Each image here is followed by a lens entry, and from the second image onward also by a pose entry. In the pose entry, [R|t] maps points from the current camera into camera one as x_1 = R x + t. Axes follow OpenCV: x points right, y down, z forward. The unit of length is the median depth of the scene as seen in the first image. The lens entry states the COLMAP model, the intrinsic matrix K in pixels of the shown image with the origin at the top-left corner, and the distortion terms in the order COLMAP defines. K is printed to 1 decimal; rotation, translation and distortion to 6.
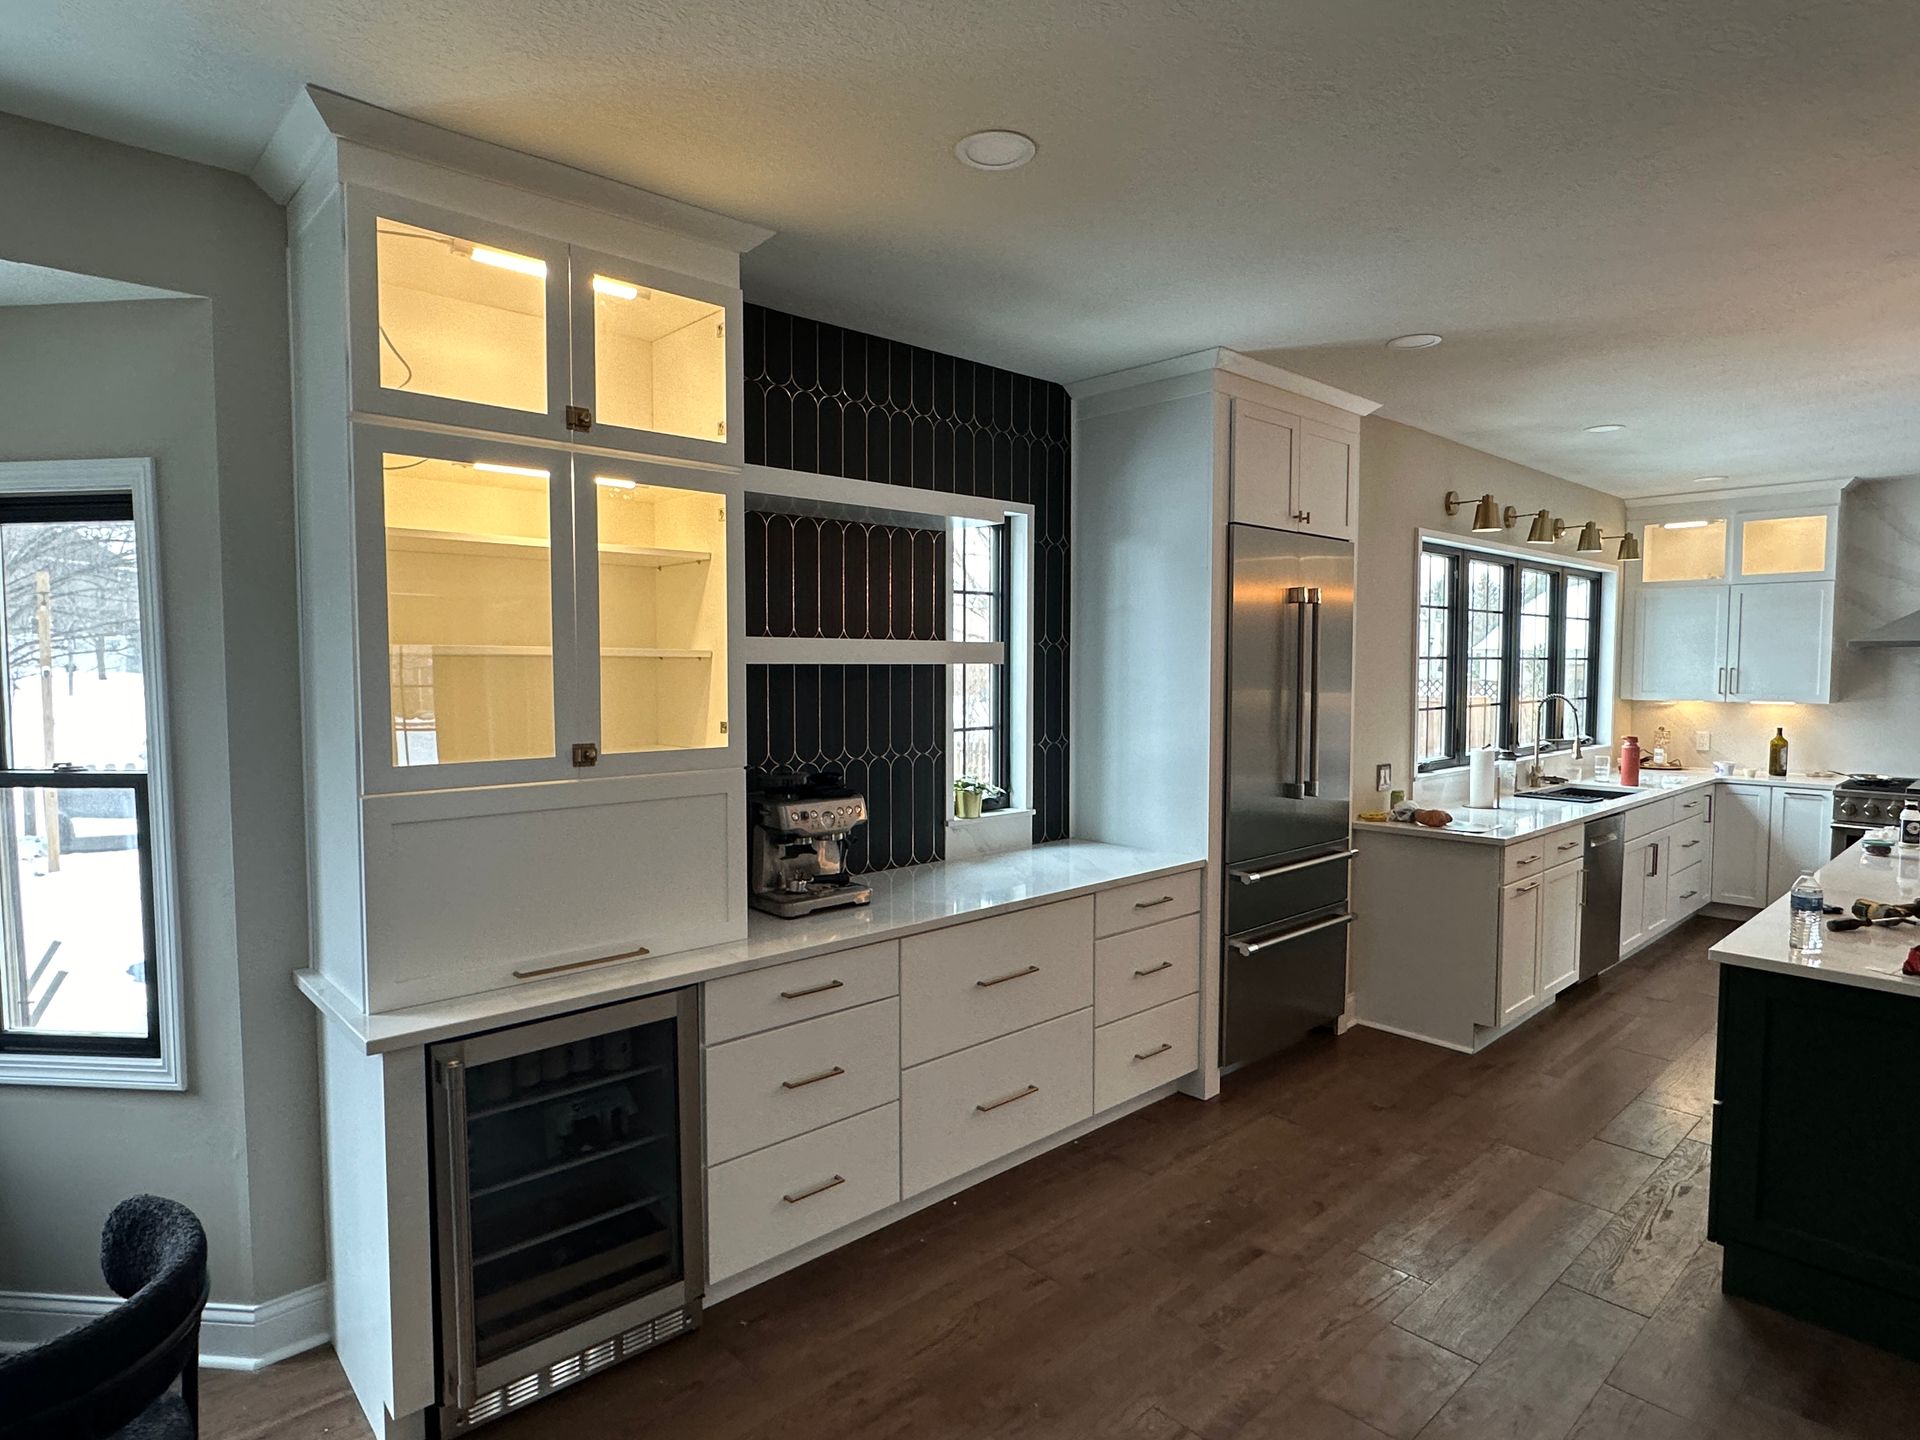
lens RADIAL K [[1053.1, 0, 971.7], [0, 1053.1, 723.5], [0, 0, 1]] dist [0.000982, 0.002737]
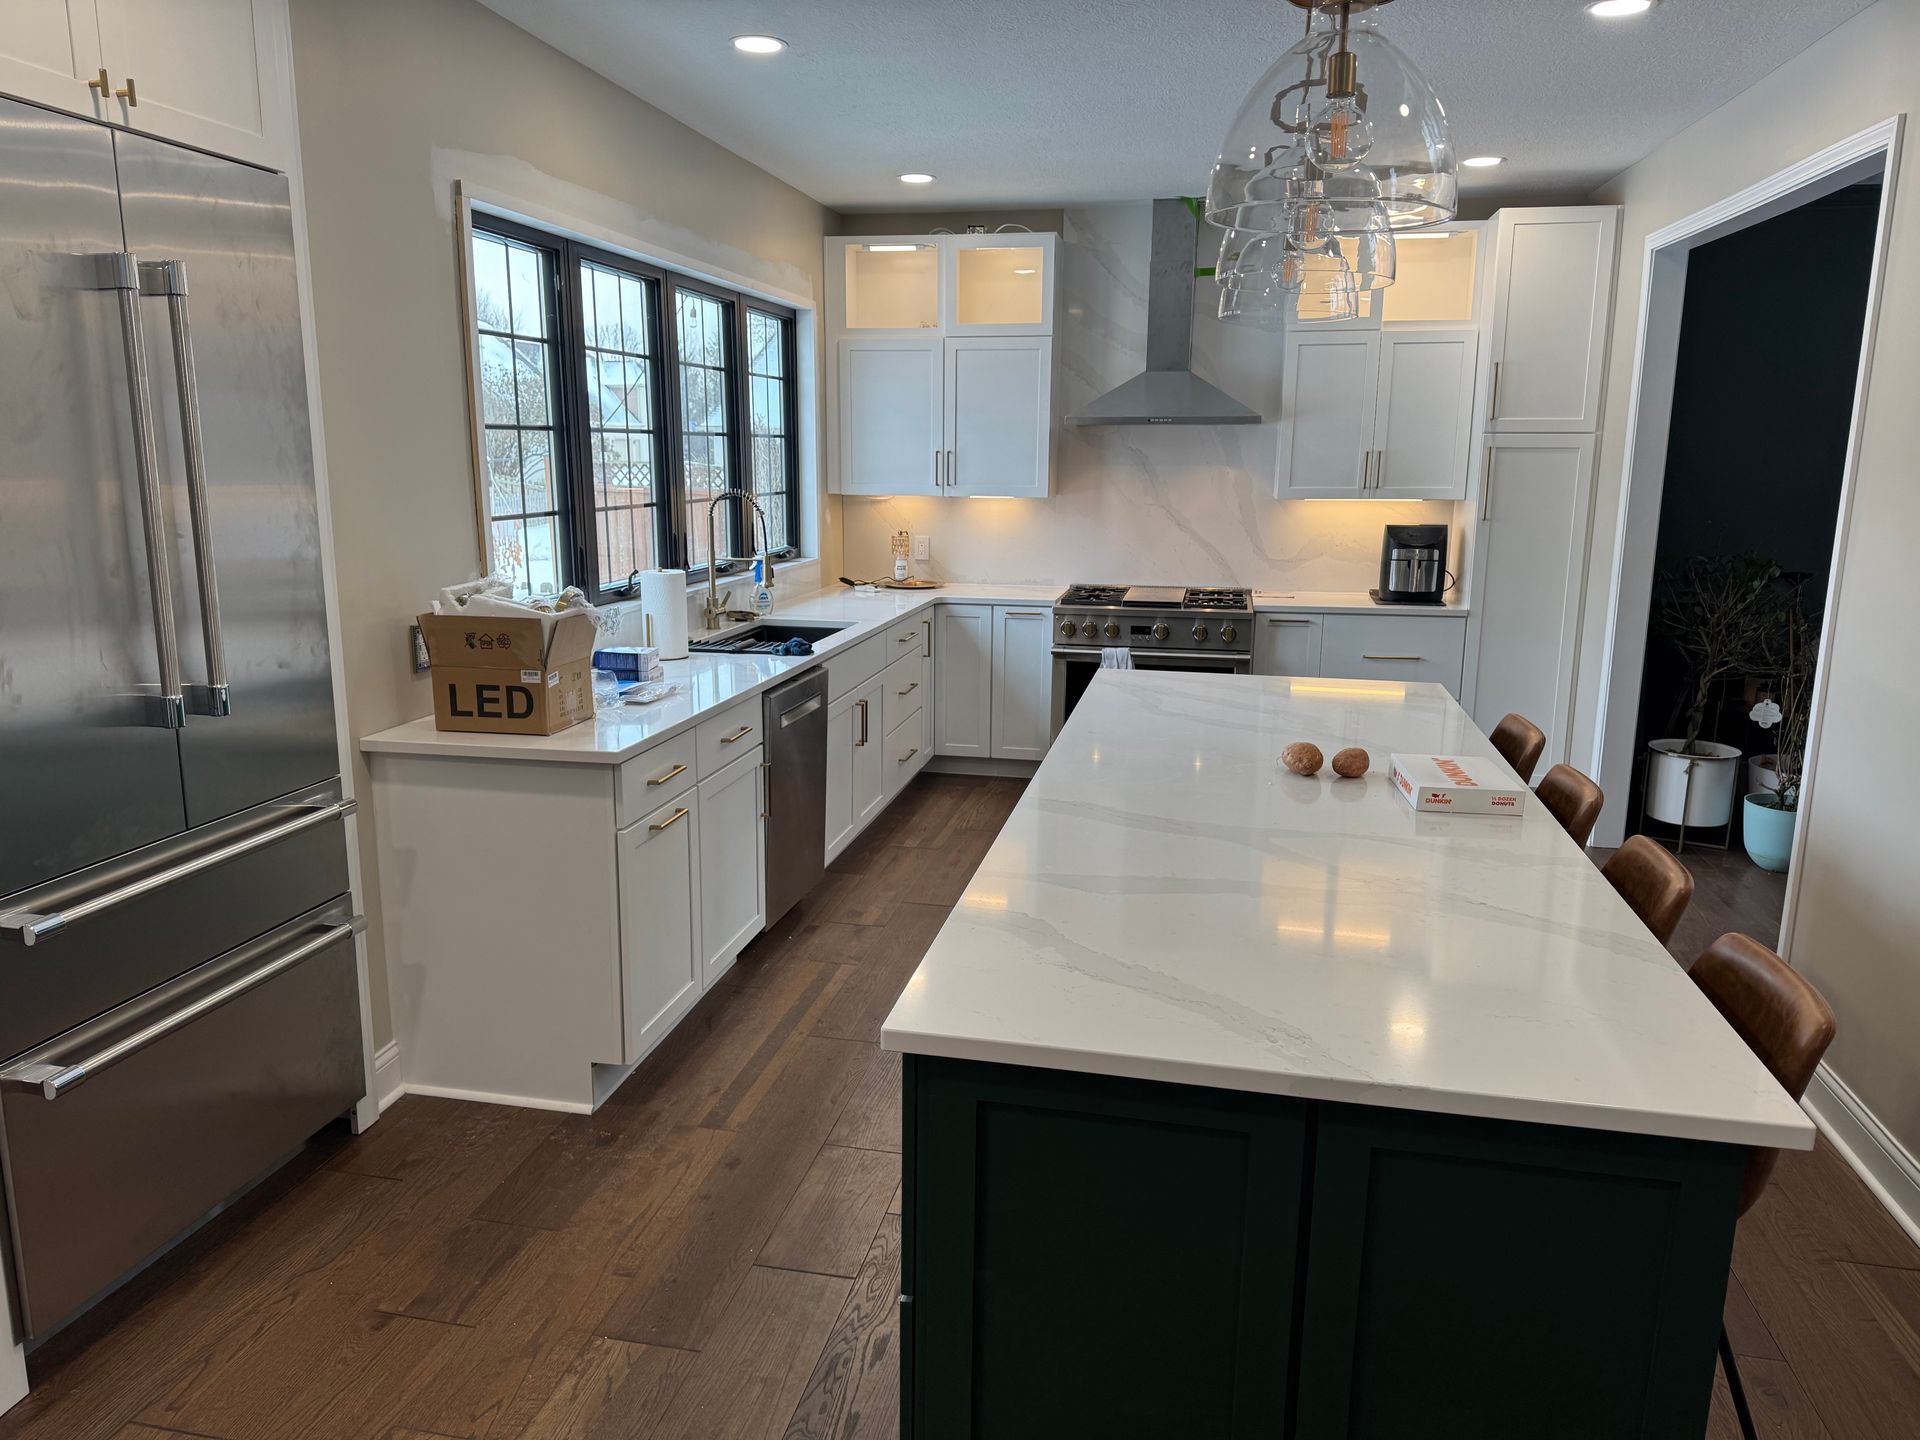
lens RADIAL K [[1346.2, 0, 958.3], [0, 1346.2, 726.4], [0, 0, 1]] dist [0.045180, -0.018625]
pose [[0.813250, -0.110783, 0.571272, 0.160672], [0.024832, 0.987424, 0.156134, -0.009152], [-0.581384, -0.112790, 0.805773, 0.203584]]
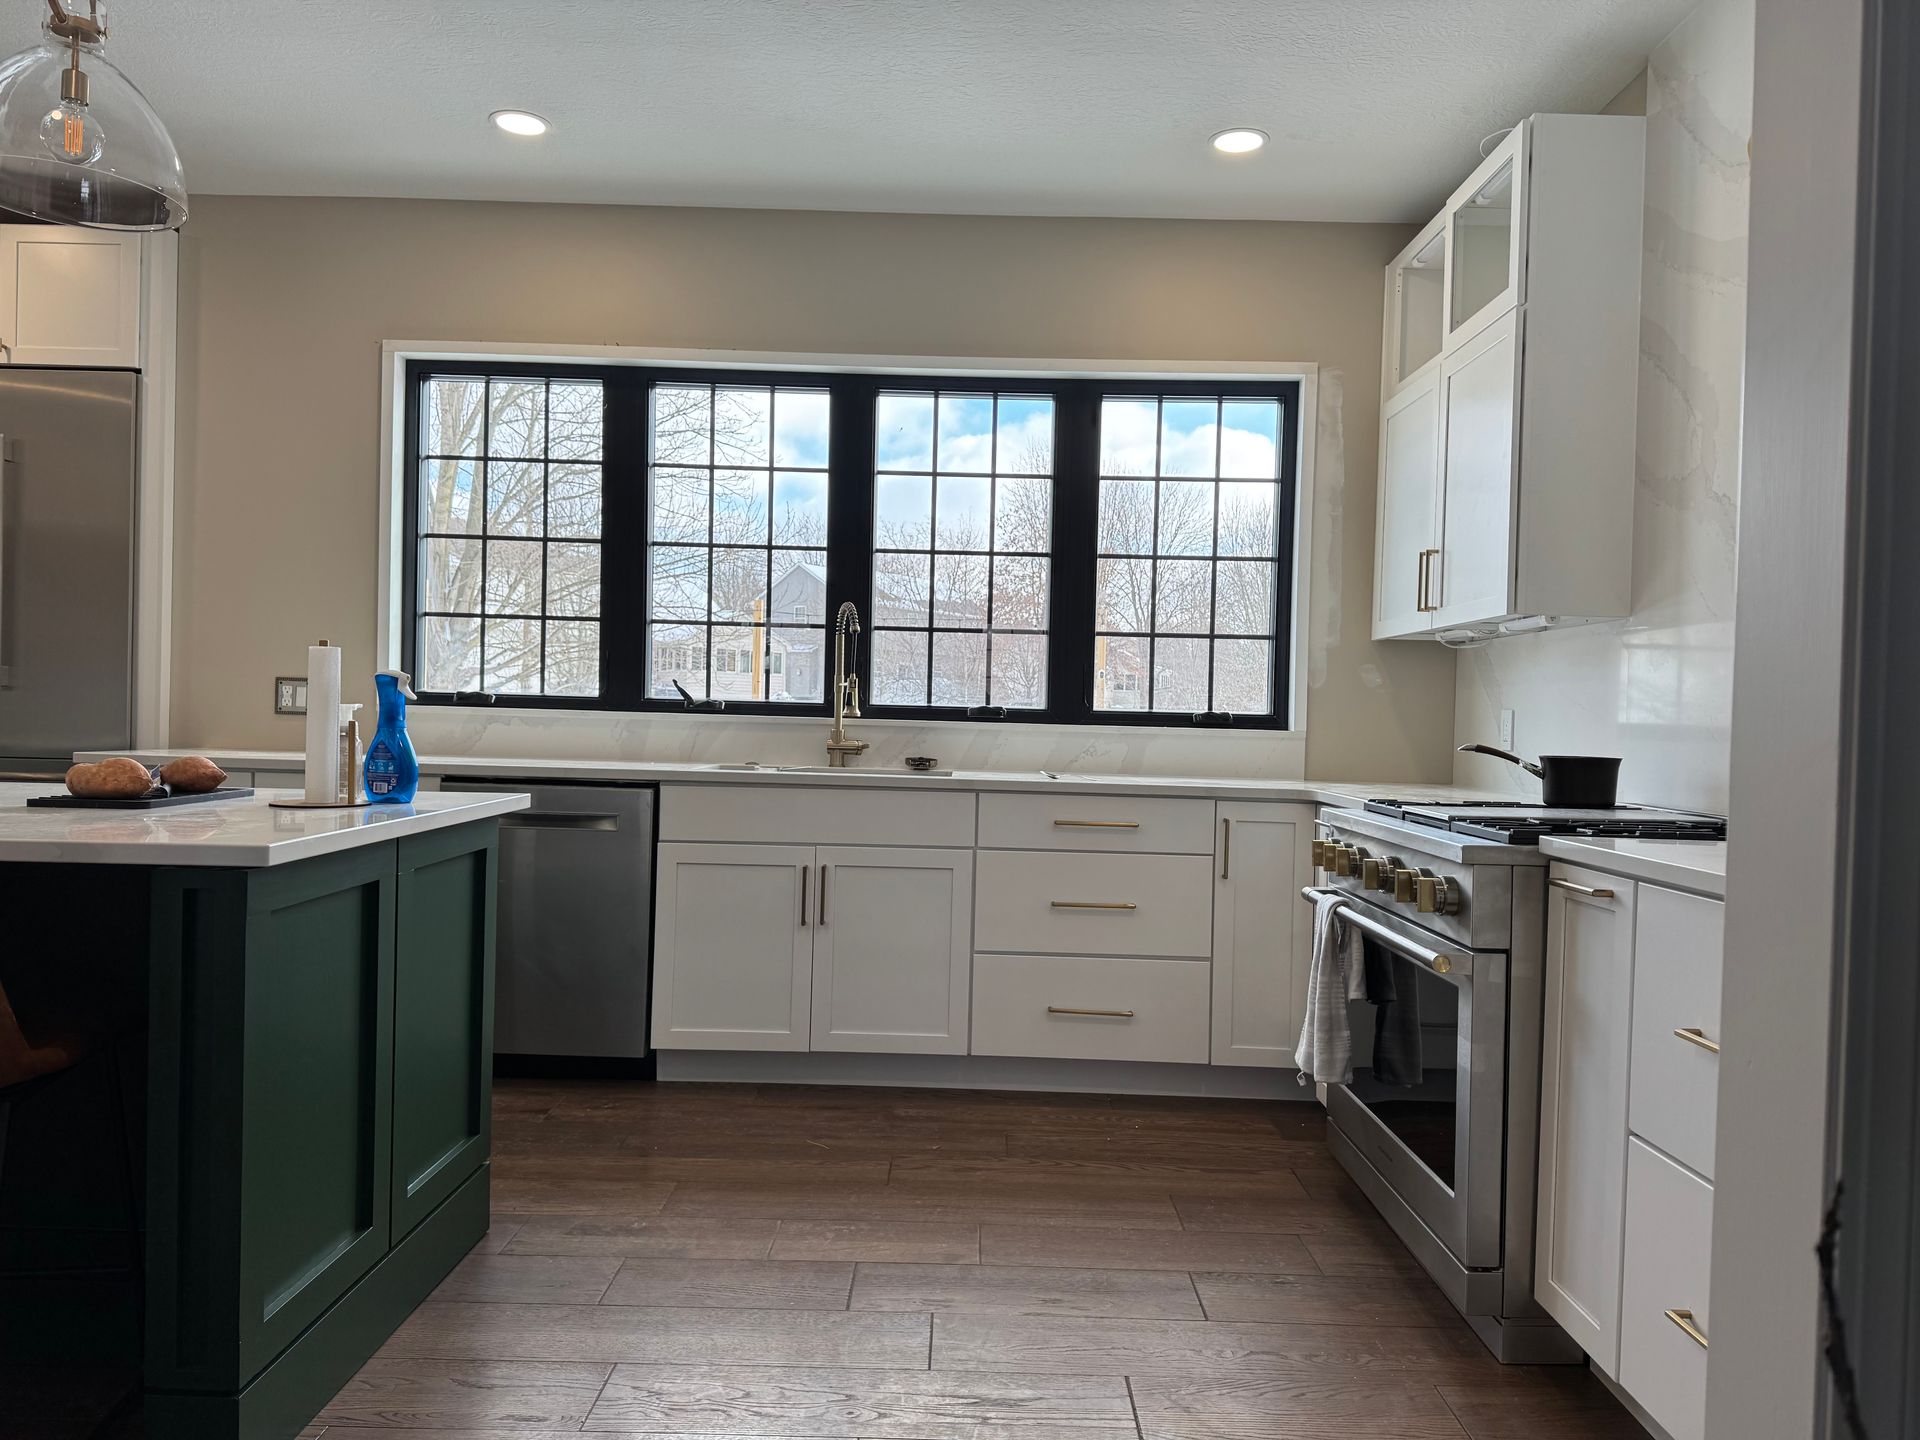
lens RADIAL K [[1346.2, 0, 943.3], [0, 1346.2, 714.7], [0, 0, 1]] dist [0.045180, -0.018625]
pose [[0.719198, 0.020310, -0.694508, 1.088635], [-0.064911, 0.997165, -0.038058, 0.056427], [0.691766, 0.072453, 0.718478, 0.510527]]
